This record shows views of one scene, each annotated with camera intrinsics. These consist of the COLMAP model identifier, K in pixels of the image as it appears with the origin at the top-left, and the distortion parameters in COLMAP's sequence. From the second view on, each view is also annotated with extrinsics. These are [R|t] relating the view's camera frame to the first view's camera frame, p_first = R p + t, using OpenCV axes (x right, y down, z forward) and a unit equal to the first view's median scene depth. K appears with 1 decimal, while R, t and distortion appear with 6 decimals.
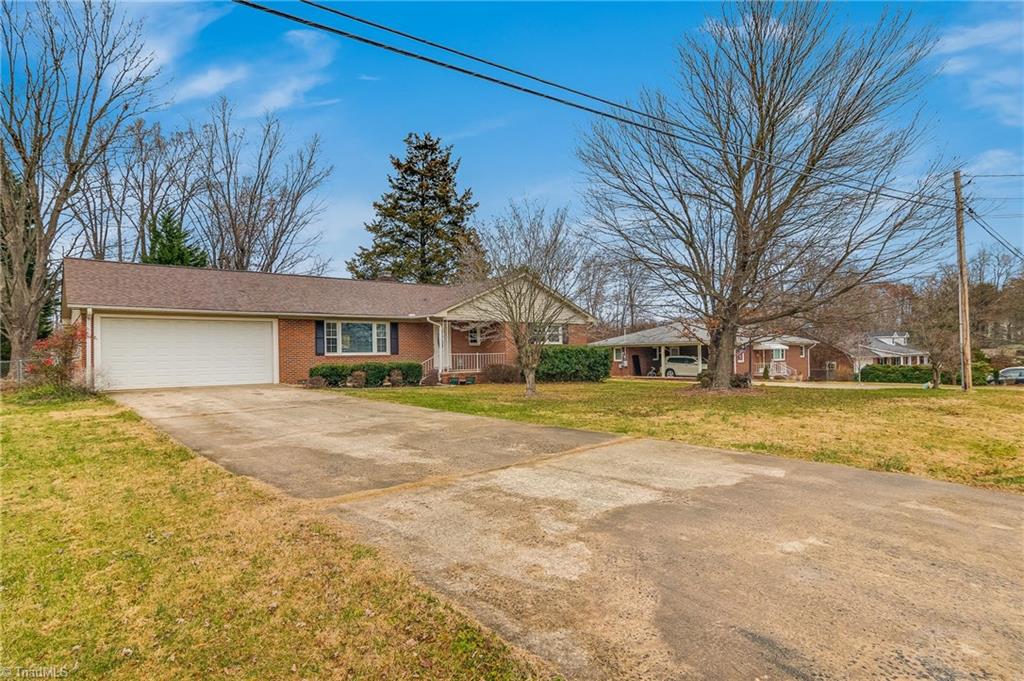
lens RADIAL K [[555.6, 0, 513.9], [0, 555.6, 347.8], [0, 0, 1]] dist [-0.000743, -0.000548]
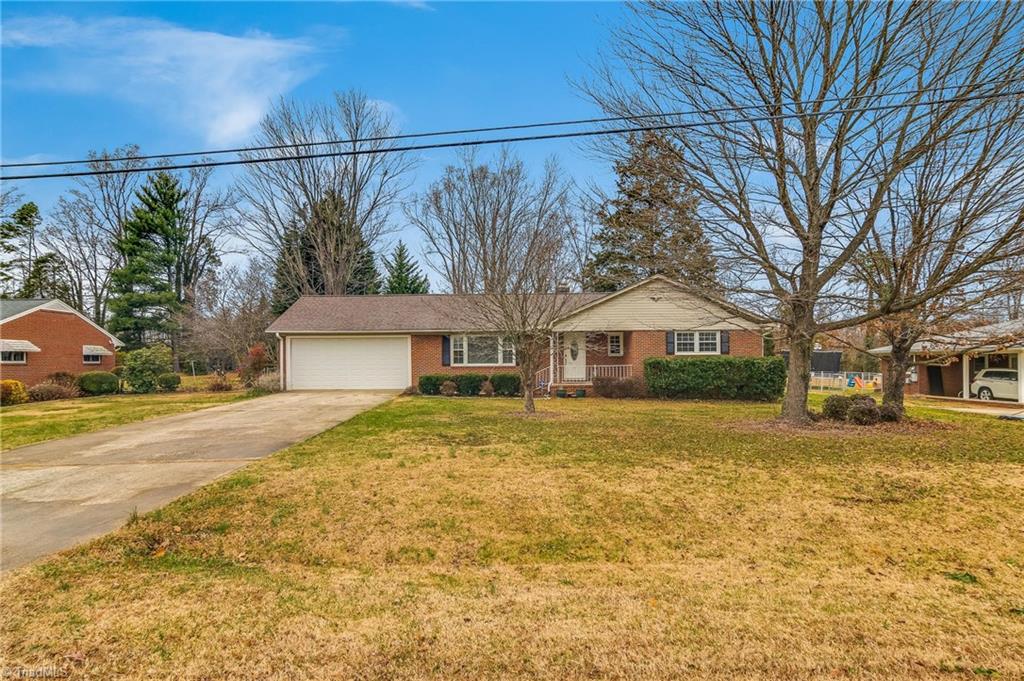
lens RADIAL K [[555.6, 0, 513.9], [0, 555.6, 347.8], [0, 0, 1]] dist [-0.000743, -0.000548]
pose [[0.772104, -0.006718, -0.635461, 0.441876], [0.004587, 0.999977, -0.004999, -0.015812], [0.635480, 0.000946, 0.772117, 0.185596]]
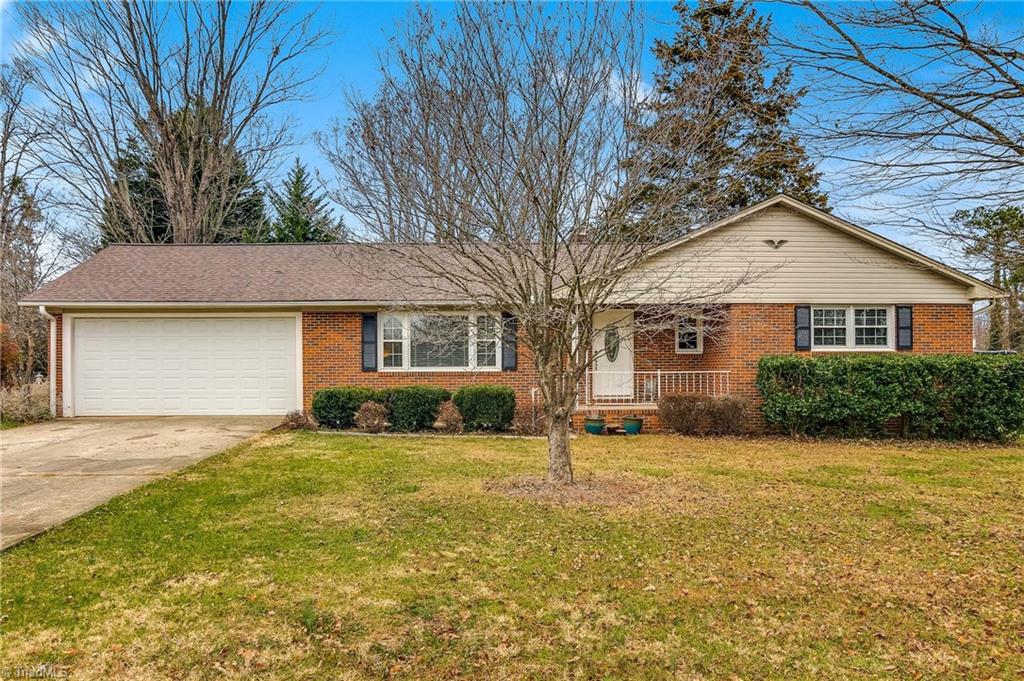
lens RADIAL K [[753.3, 0, 512.0], [0, 753.3, 340.5], [0, 0, 1]] dist [0.000871, 0.000198]
pose [[0.802130, -0.009144, -0.597079, 0.232697], [0.000044, 0.999884, -0.015255, -0.006410], [0.597149, 0.012210, 0.802037, 0.402639]]
